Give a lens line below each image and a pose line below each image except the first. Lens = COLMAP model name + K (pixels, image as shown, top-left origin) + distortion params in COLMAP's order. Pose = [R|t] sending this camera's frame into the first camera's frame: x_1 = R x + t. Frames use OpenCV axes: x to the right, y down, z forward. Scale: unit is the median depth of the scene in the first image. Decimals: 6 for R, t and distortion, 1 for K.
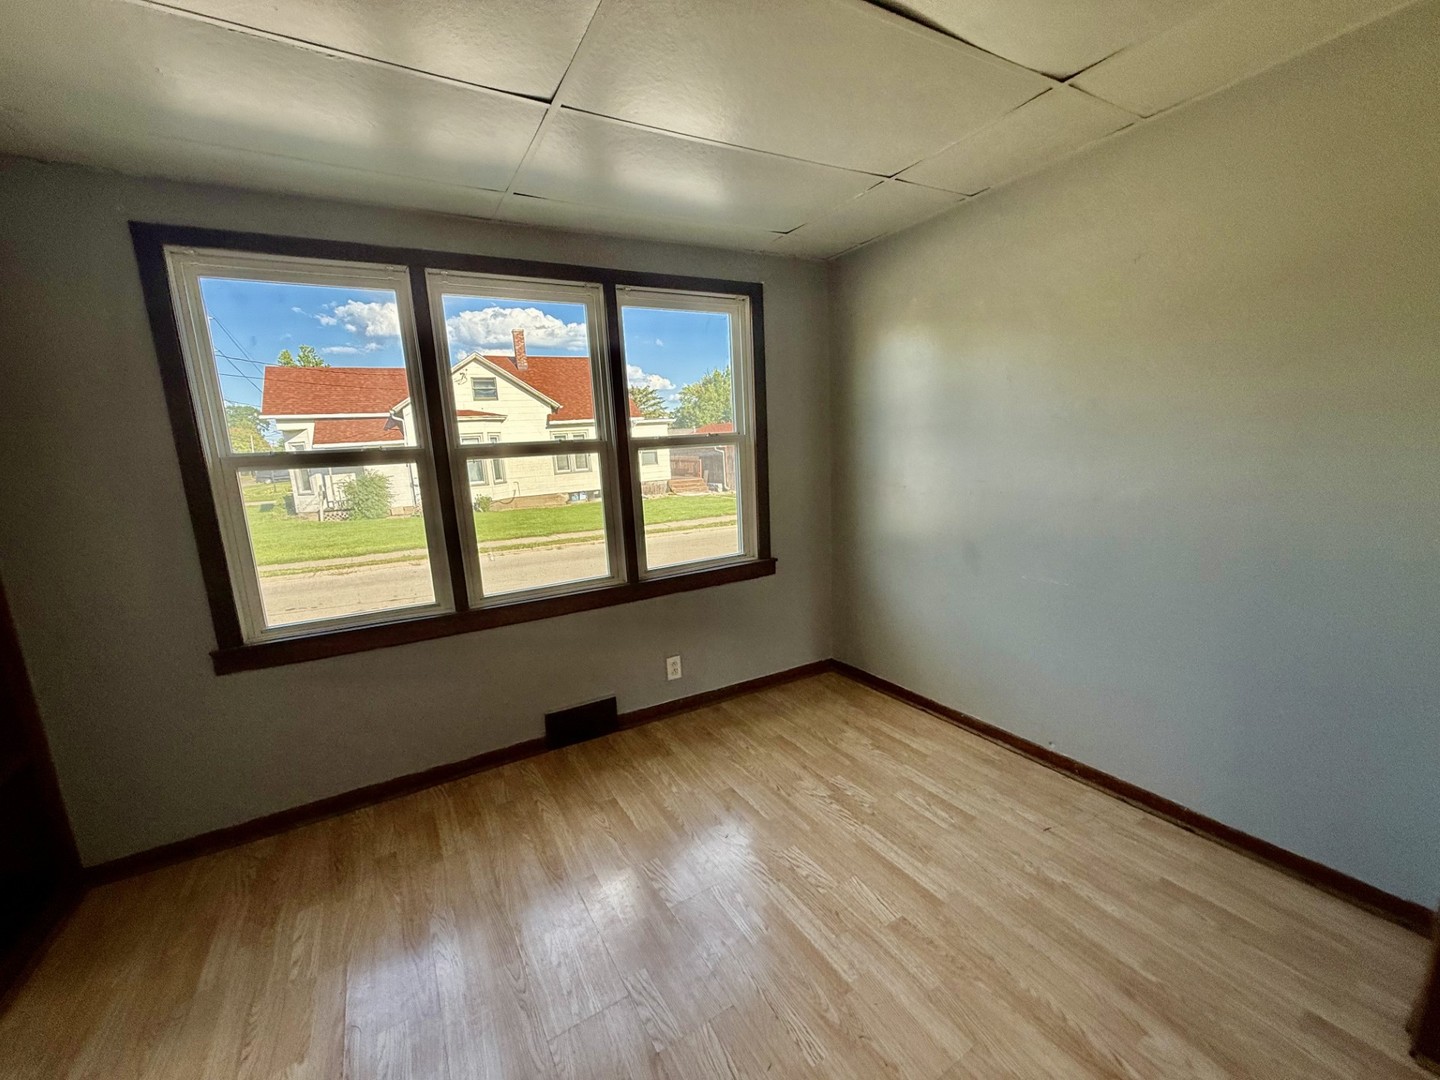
lens RADIAL K [[574.9, 0, 716.0], [0, 574.9, 539.0], [0, 0, 1]] dist [-0.000558, -0.000239]
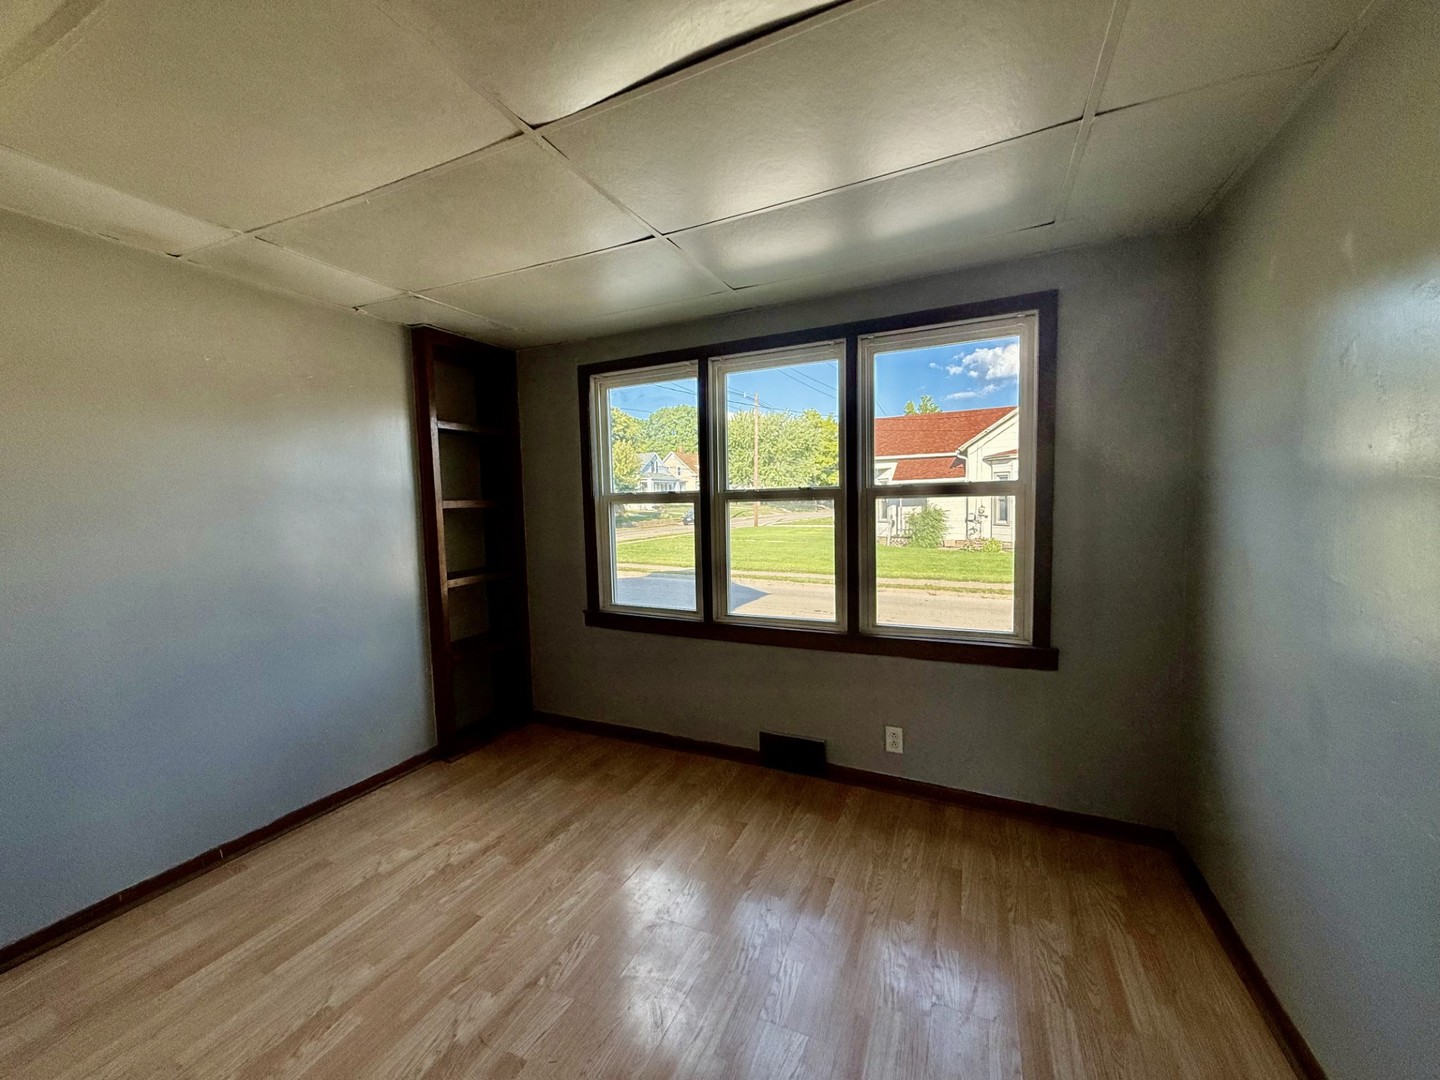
lens RADIAL K [[574.9, 0, 716.0], [0, 574.9, 539.0], [0, 0, 1]] dist [-0.000558, -0.000239]
pose [[0.571781, 0.091555, -0.815282, 0.495181], [-0.140903, 0.989946, 0.012351, -0.060967], [0.808216, 0.107813, 0.578933, 0.231297]]
